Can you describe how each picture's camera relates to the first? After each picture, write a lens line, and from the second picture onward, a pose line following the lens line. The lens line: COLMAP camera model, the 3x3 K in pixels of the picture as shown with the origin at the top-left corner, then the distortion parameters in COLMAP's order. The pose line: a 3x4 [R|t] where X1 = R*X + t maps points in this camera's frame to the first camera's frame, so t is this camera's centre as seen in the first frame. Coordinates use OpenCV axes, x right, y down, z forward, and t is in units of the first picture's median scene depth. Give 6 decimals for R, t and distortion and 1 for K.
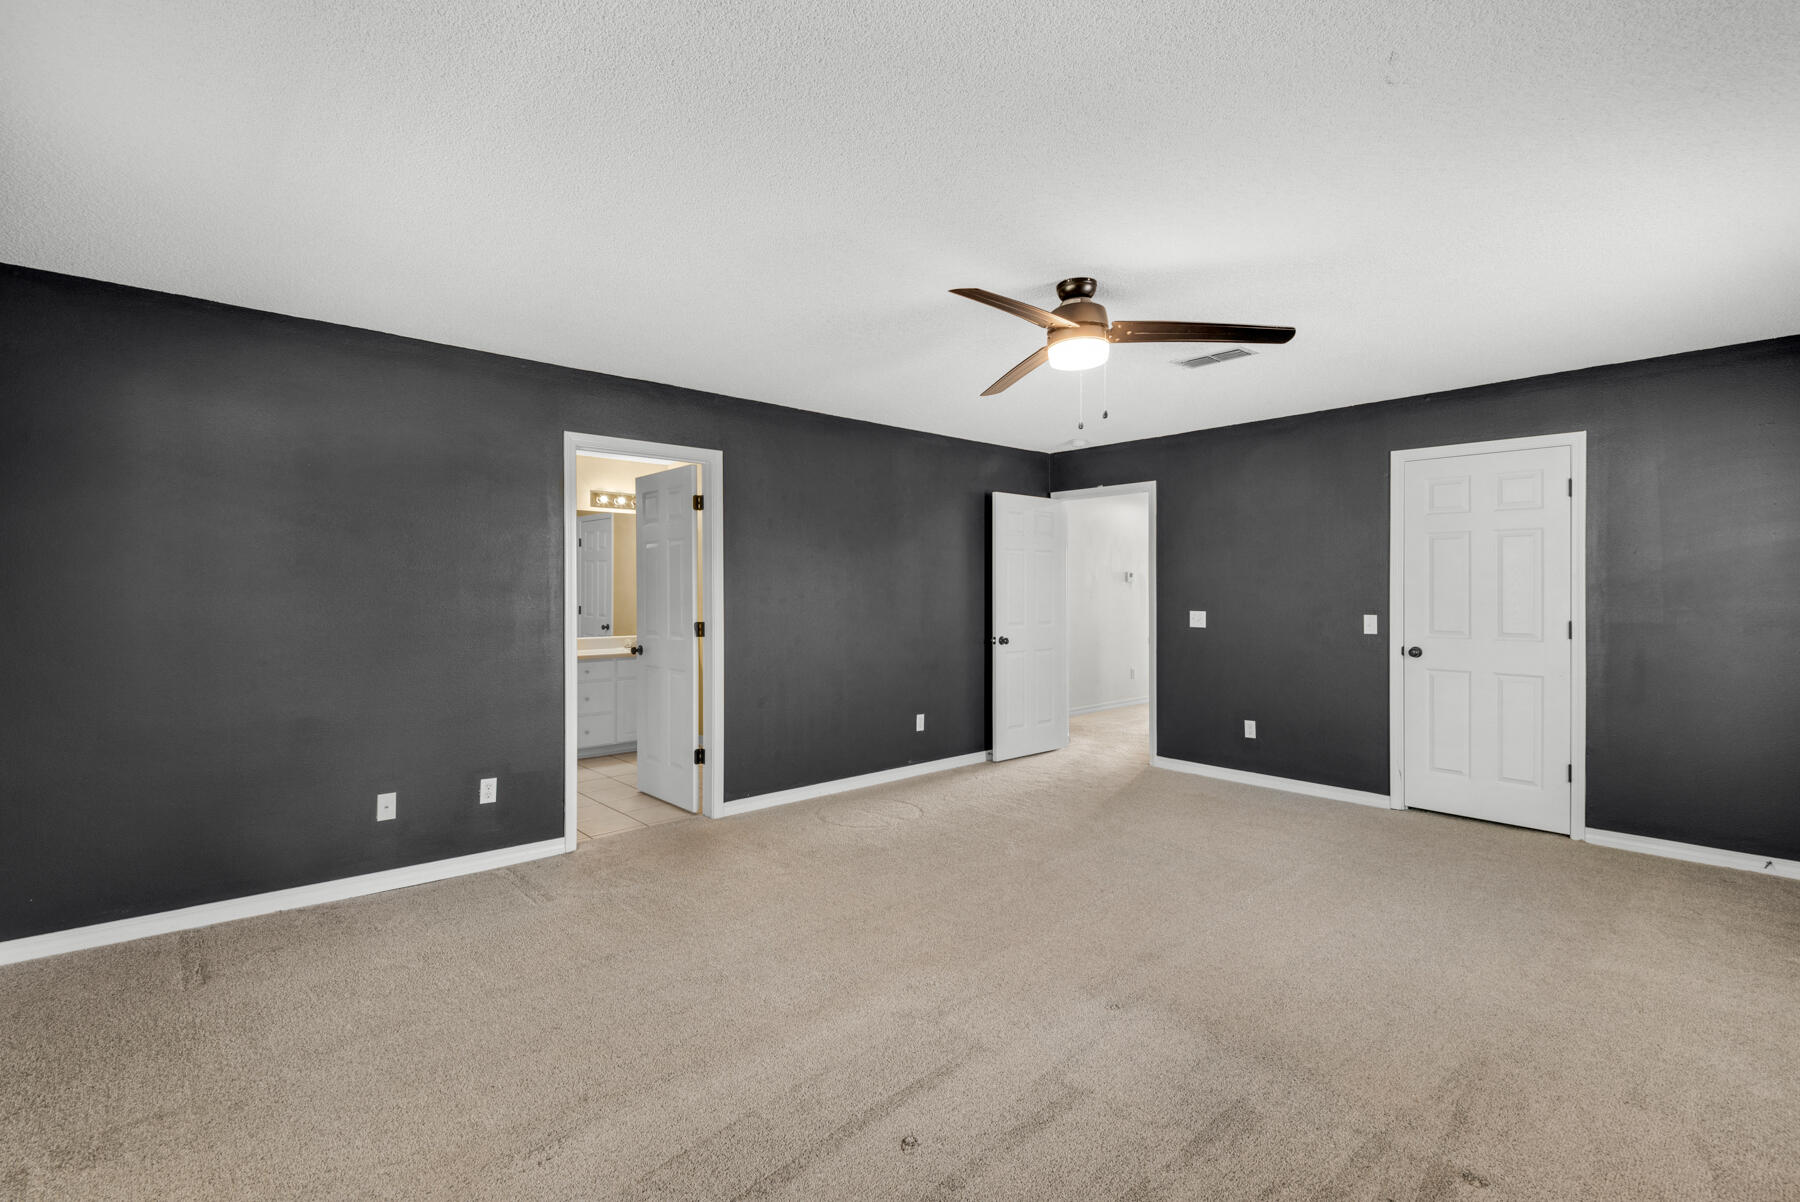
lens RADIAL K [[813.9, 0, 889.5], [0, 813.9, 588.5], [0, 0, 1]] dist [0.018582, -0.009576]
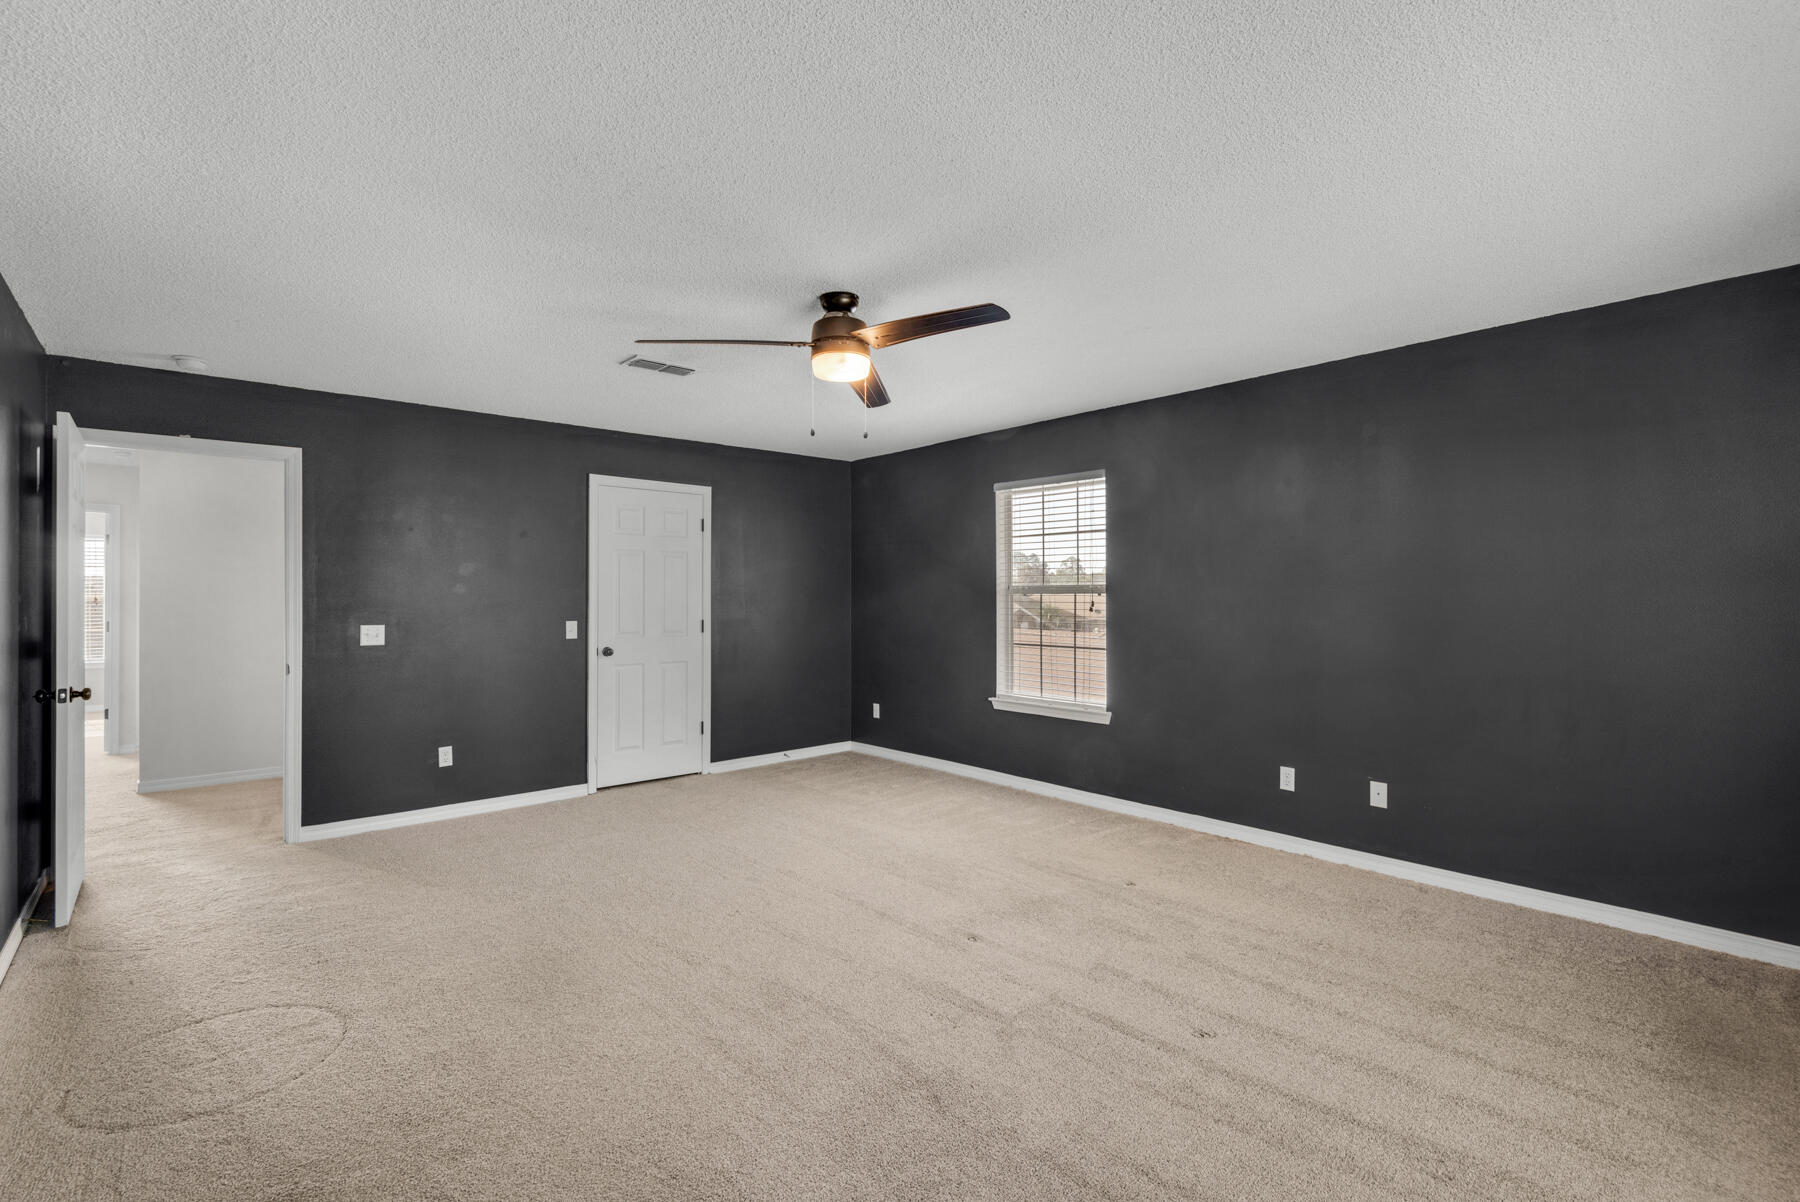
lens RADIAL K [[806.0, 0, 900.0], [0, 806.0, 601.0], [0, 0, 1]] dist [-0.000513, -0.000212]
pose [[0.009846, -0.003477, 0.999945, -0.533857], [0.002017, 0.999992, 0.003458, 0.003686], [-0.999949, 0.001983, 0.009853, 0.639021]]
